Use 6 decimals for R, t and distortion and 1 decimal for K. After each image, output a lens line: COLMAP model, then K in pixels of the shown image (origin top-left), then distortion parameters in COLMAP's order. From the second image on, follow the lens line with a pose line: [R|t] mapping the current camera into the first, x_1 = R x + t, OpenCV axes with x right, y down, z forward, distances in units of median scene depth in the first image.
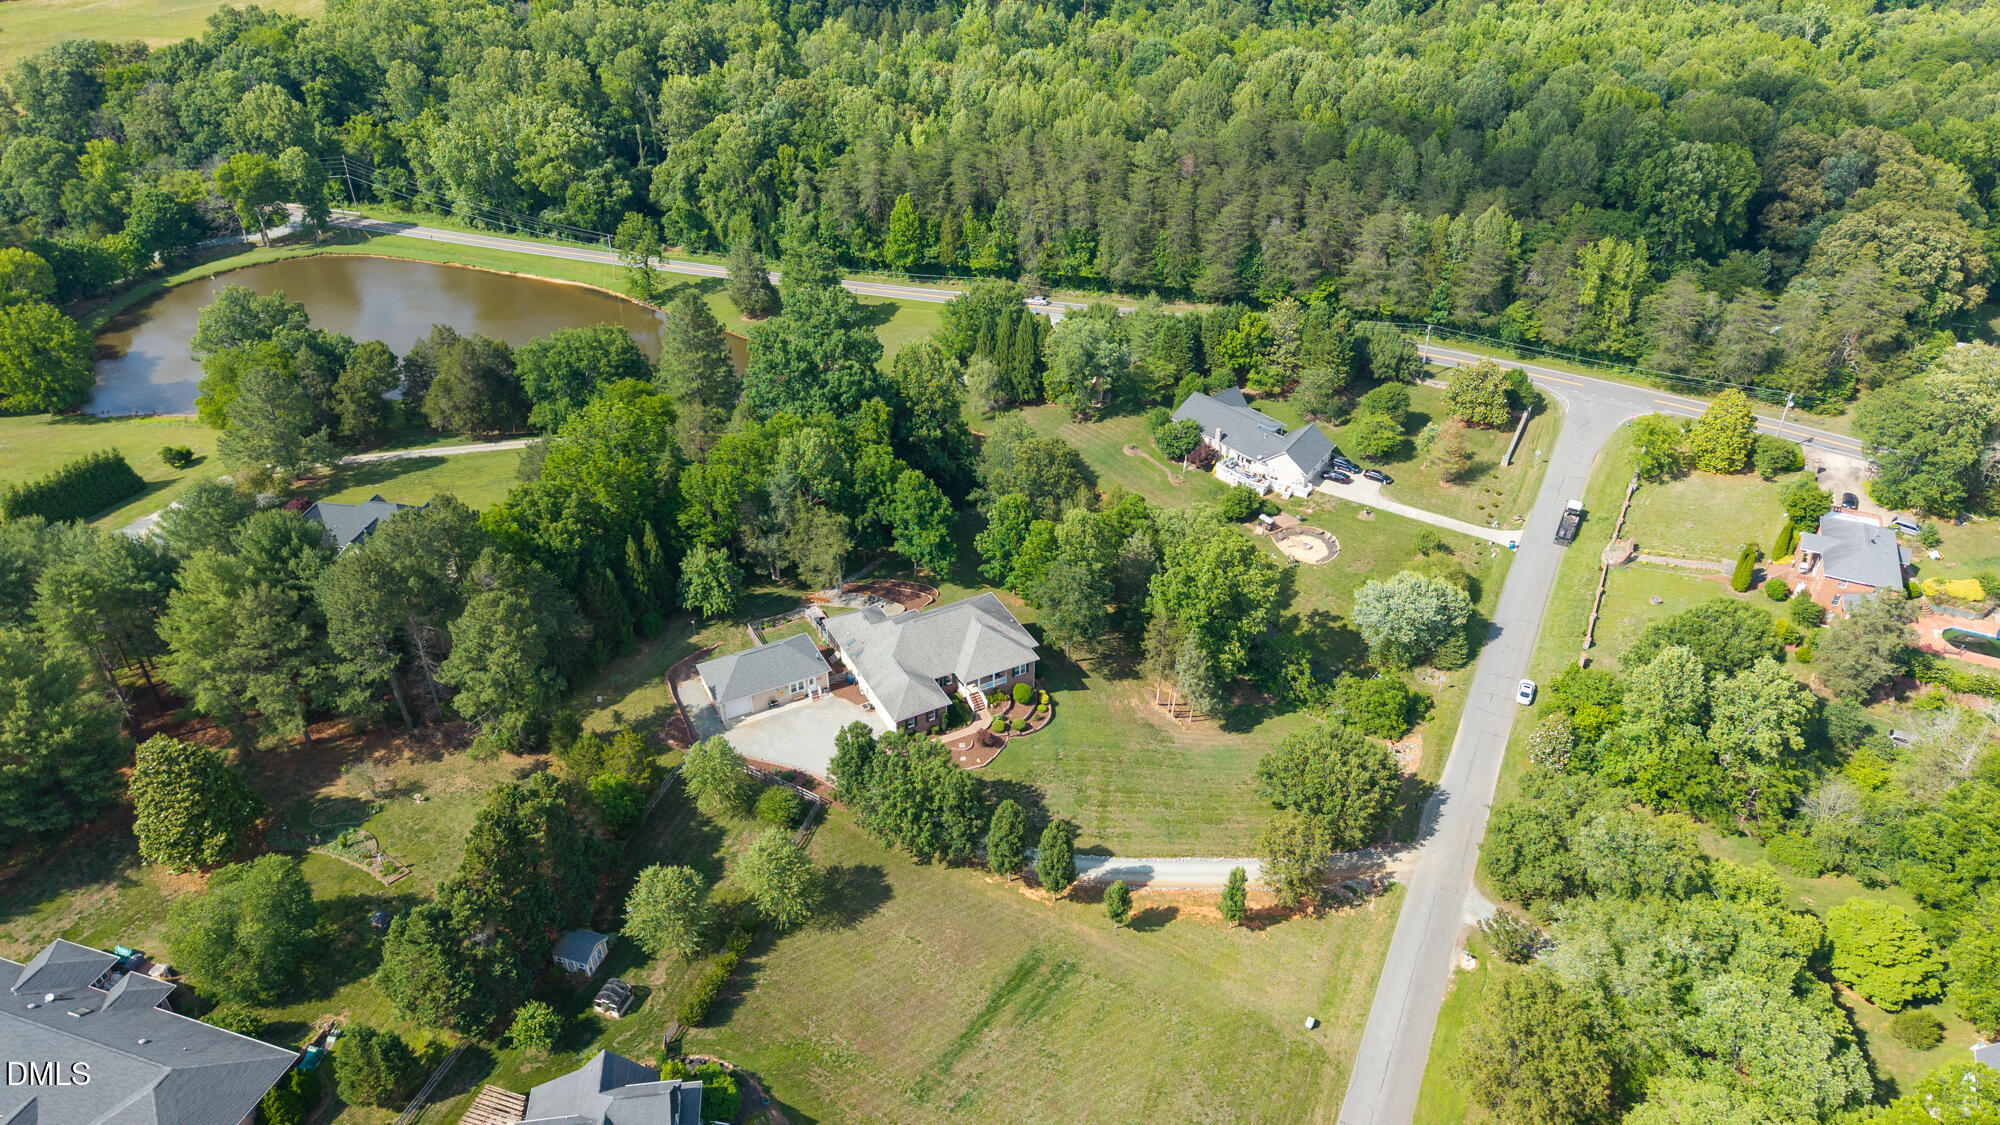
lens RADIAL K [[1323.7, 0, 1000.0], [0, 1323.7, 562.5], [0, 0, 1]] dist [0.048200, -0.063130]
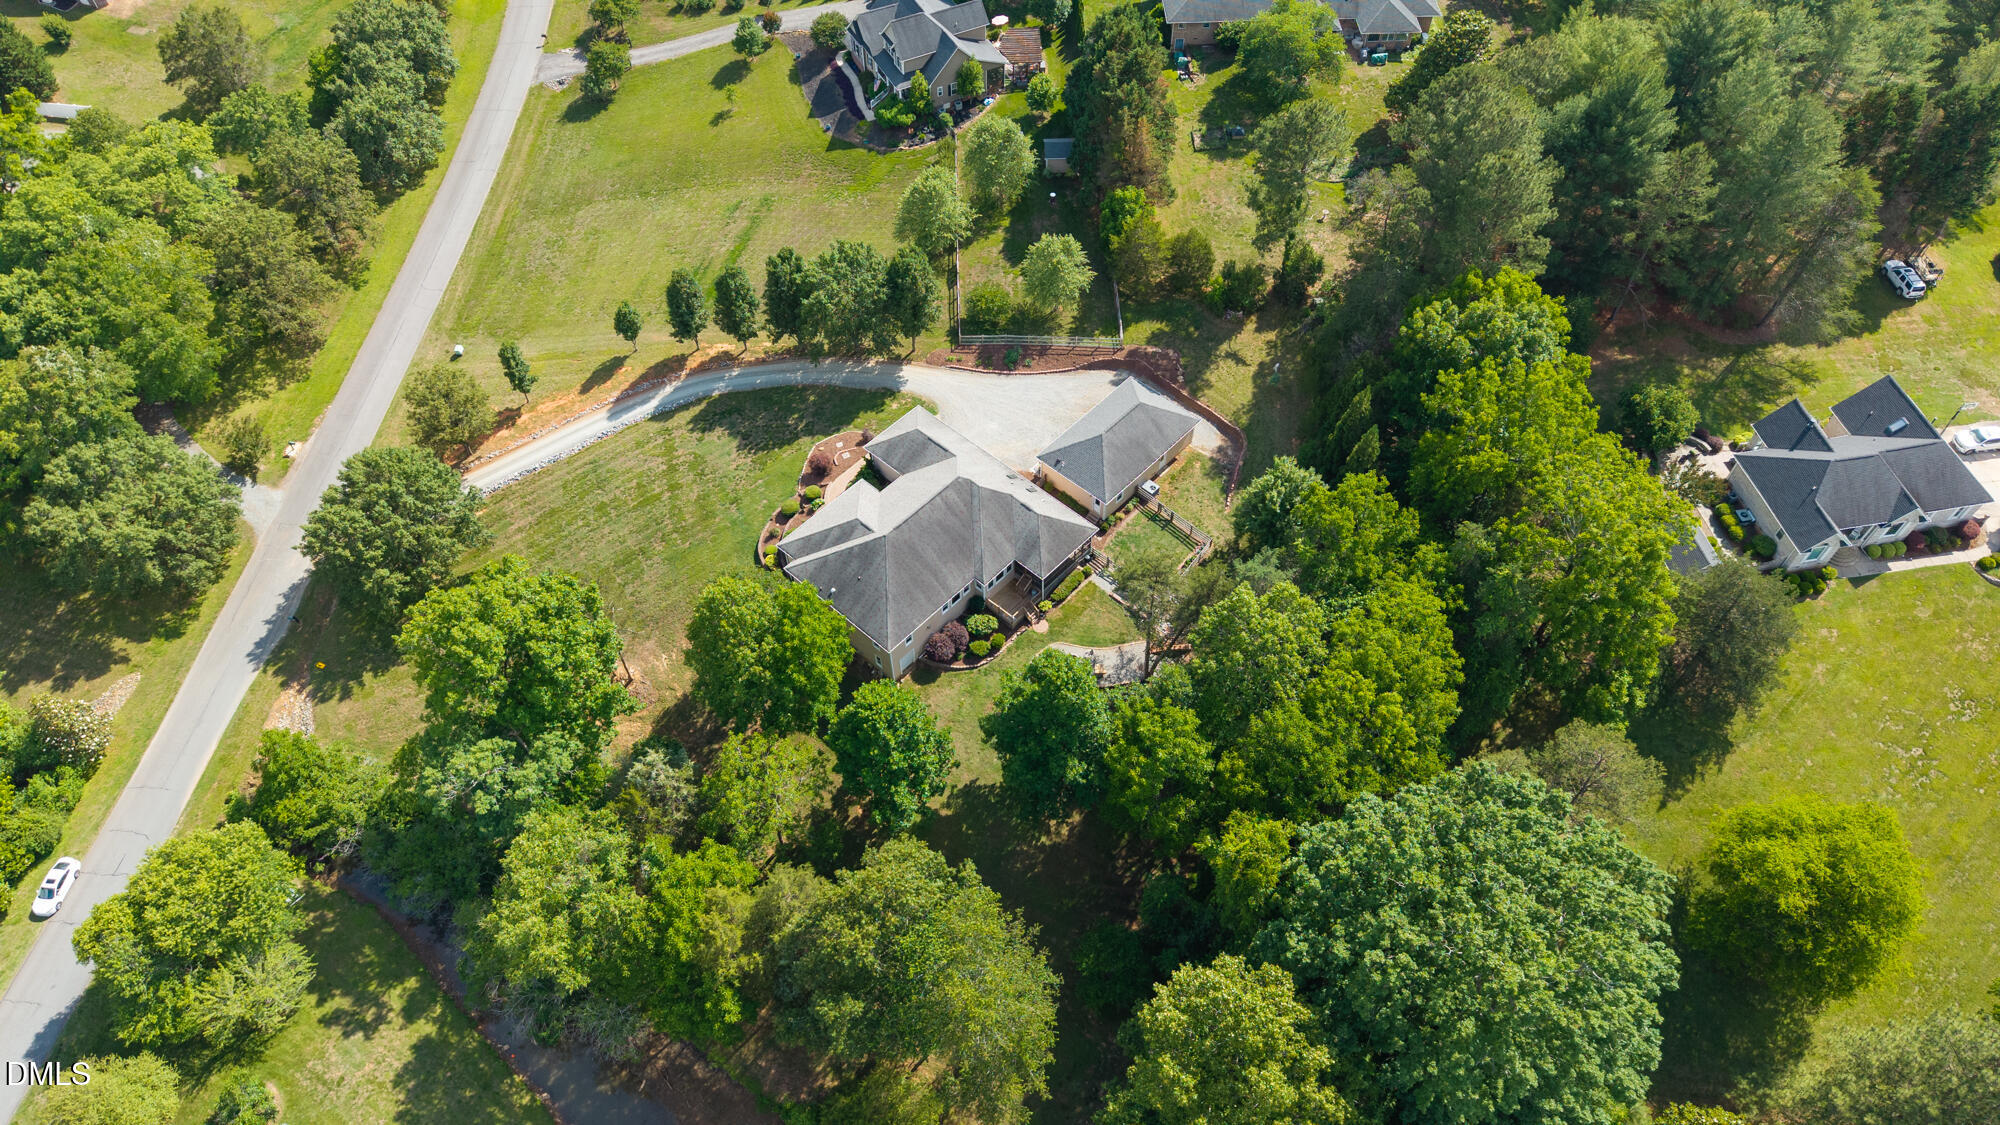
lens RADIAL K [[1323.7, 0, 1000.0], [0, 1323.7, 562.5], [0, 0, 1]] dist [0.048200, -0.063130]
pose [[-0.942023, 0.279613, -0.185498, 0.044601], [-0.170643, 0.076791, 0.982336, -0.603460], [0.288918, 0.957037, -0.024625, 0.972105]]
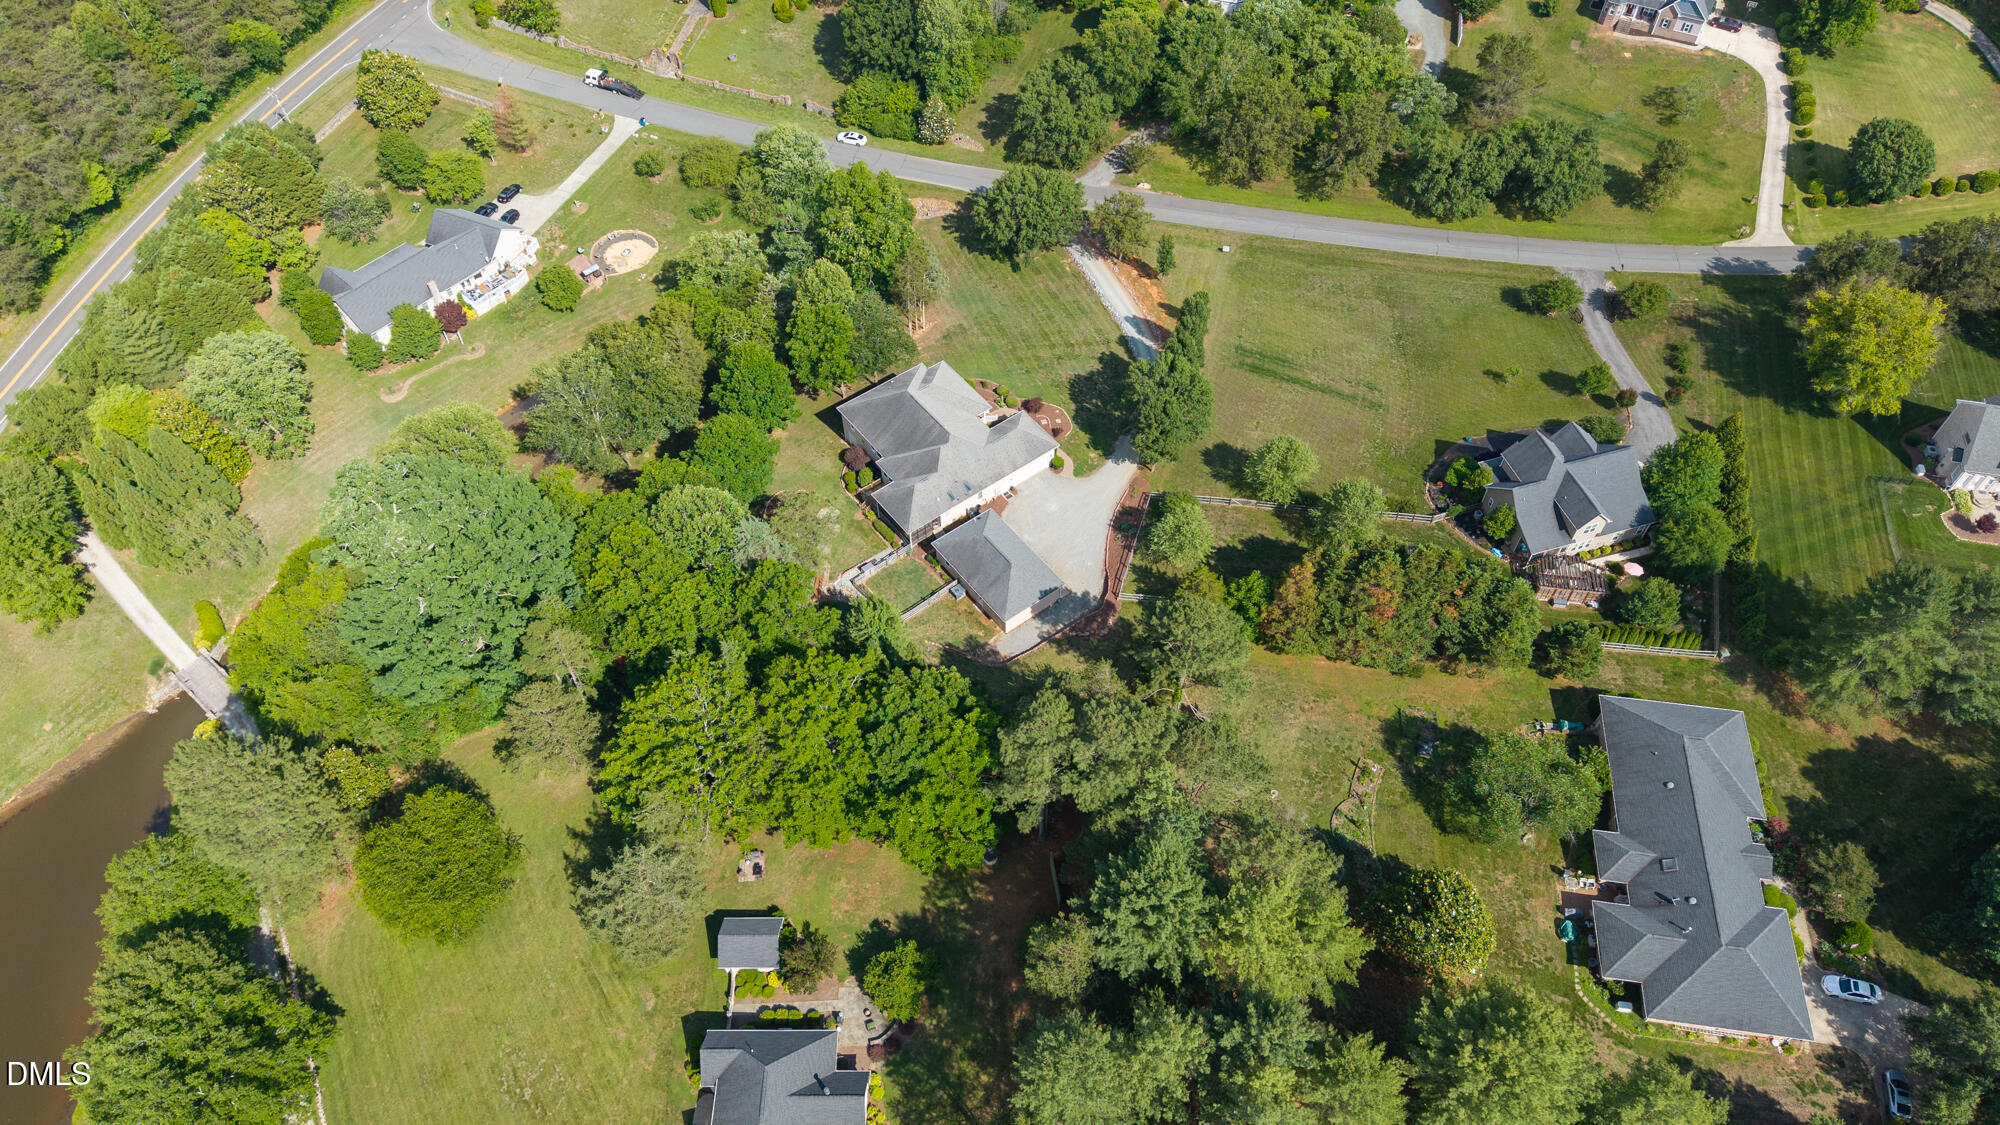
lens RADIAL K [[1323.7, 0, 1000.0], [0, 1323.7, 562.5], [0, 0, 1]] dist [0.048200, -0.063130]
pose [[-0.171157, -0.778573, 0.603763, -0.676020], [0.549242, 0.433351, 0.714521, -0.533969], [-0.817948, 0.453907, 0.353453, 0.608582]]
